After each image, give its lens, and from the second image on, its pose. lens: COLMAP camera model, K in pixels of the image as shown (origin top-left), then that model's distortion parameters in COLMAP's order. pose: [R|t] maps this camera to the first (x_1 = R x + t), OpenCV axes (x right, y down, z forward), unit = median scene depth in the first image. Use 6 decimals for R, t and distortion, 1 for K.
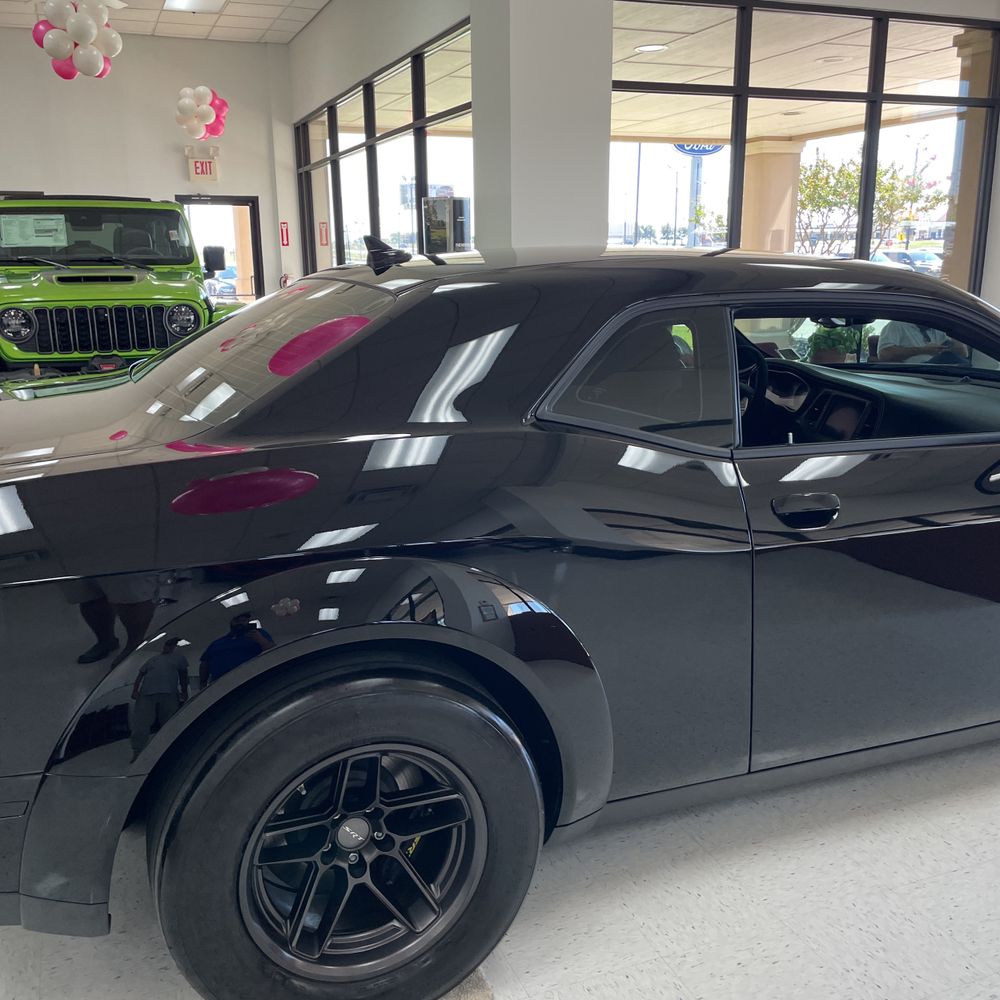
lens RADIAL K [[1017.0, 0, 470.9], [0, 1017.0, 511.0], [0, 0, 1]] dist [0.024304, 0.000000]
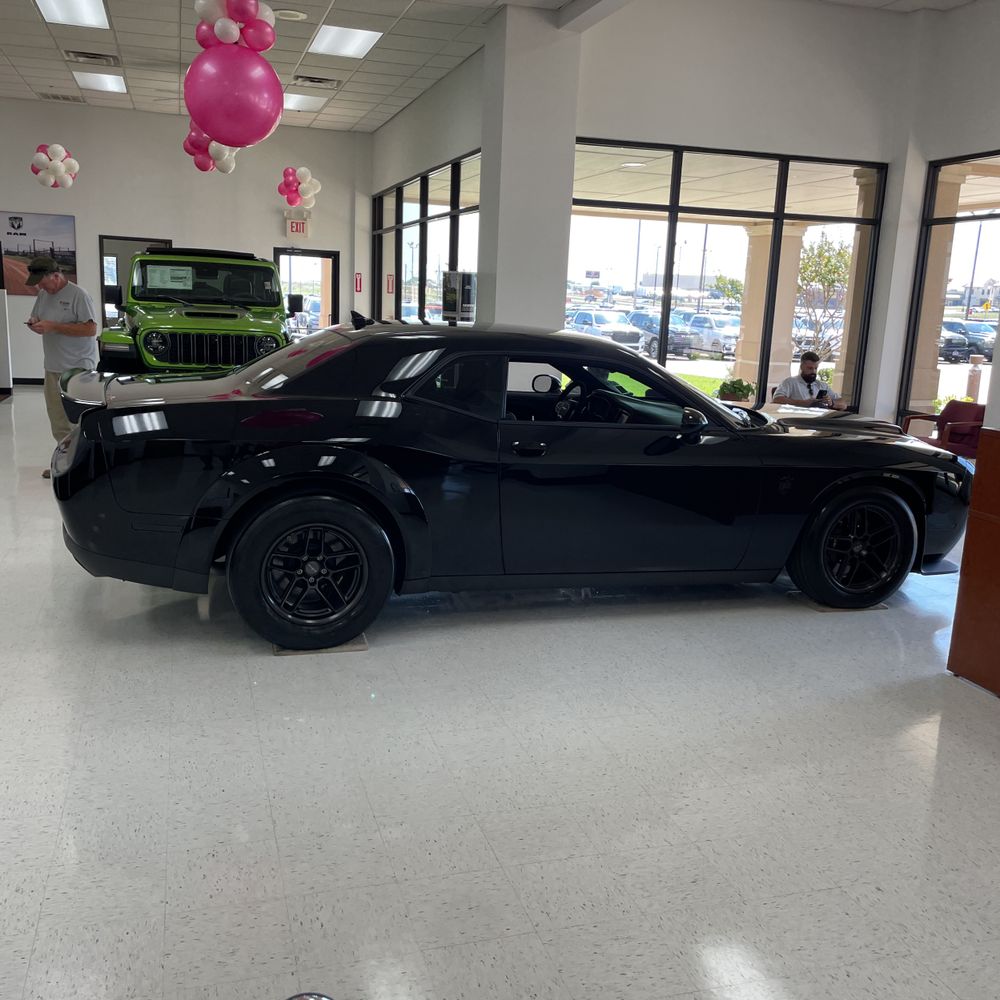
lens RADIAL K [[1017.0, 0, 497.3], [0, 1017.0, 505.1], [0, 0, 1]] dist [0.024304, 0.000000]
pose [[0.996403, 0.066040, -0.053096, 0.114119], [-0.068359, 0.996729, -0.043107, 0.066326], [0.050076, 0.046582, 0.997659, -0.354658]]
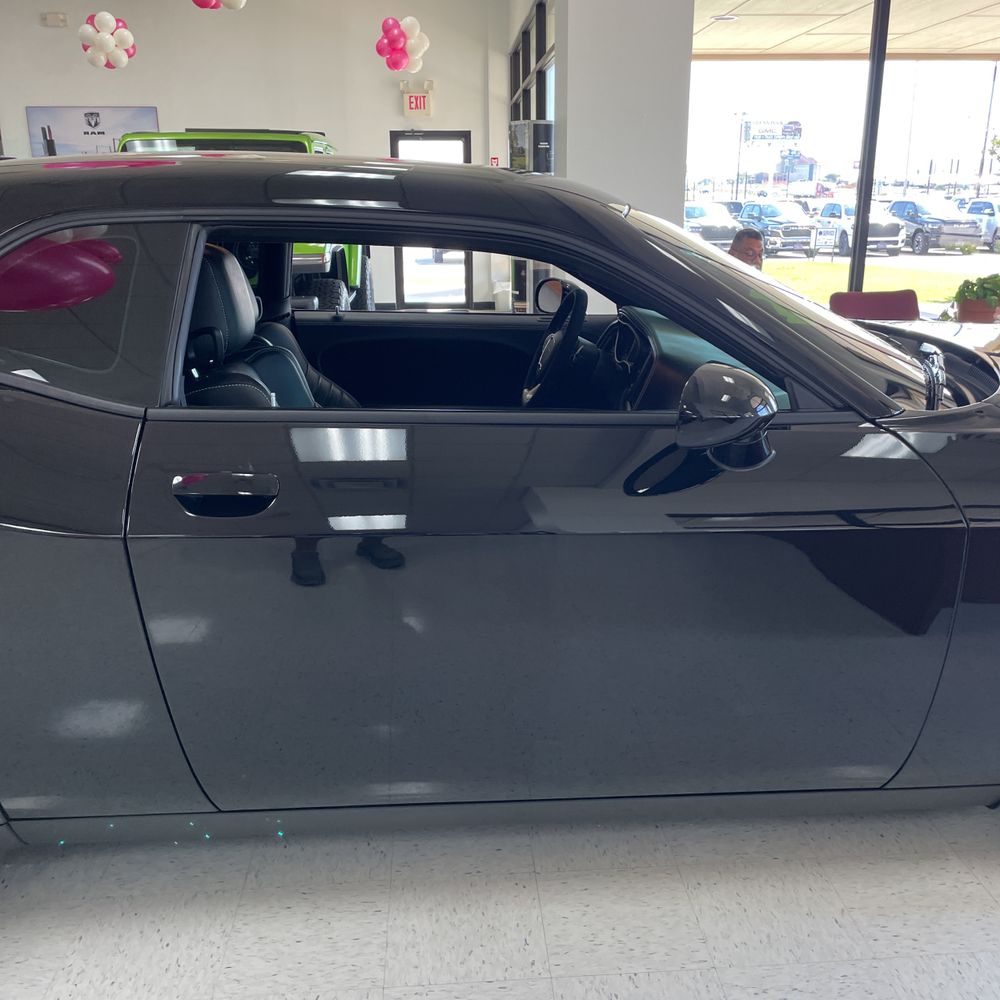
lens RADIAL K [[1017.0, 0, 504.5], [0, 1017.0, 492.3], [0, 0, 1]] dist [0.024304, 0.000000]
pose [[0.956634, 0.082585, -0.279341, 0.208142], [-0.072292, 0.996277, 0.046971, -0.014264], [0.282180, -0.024740, 0.959042, 0.090298]]
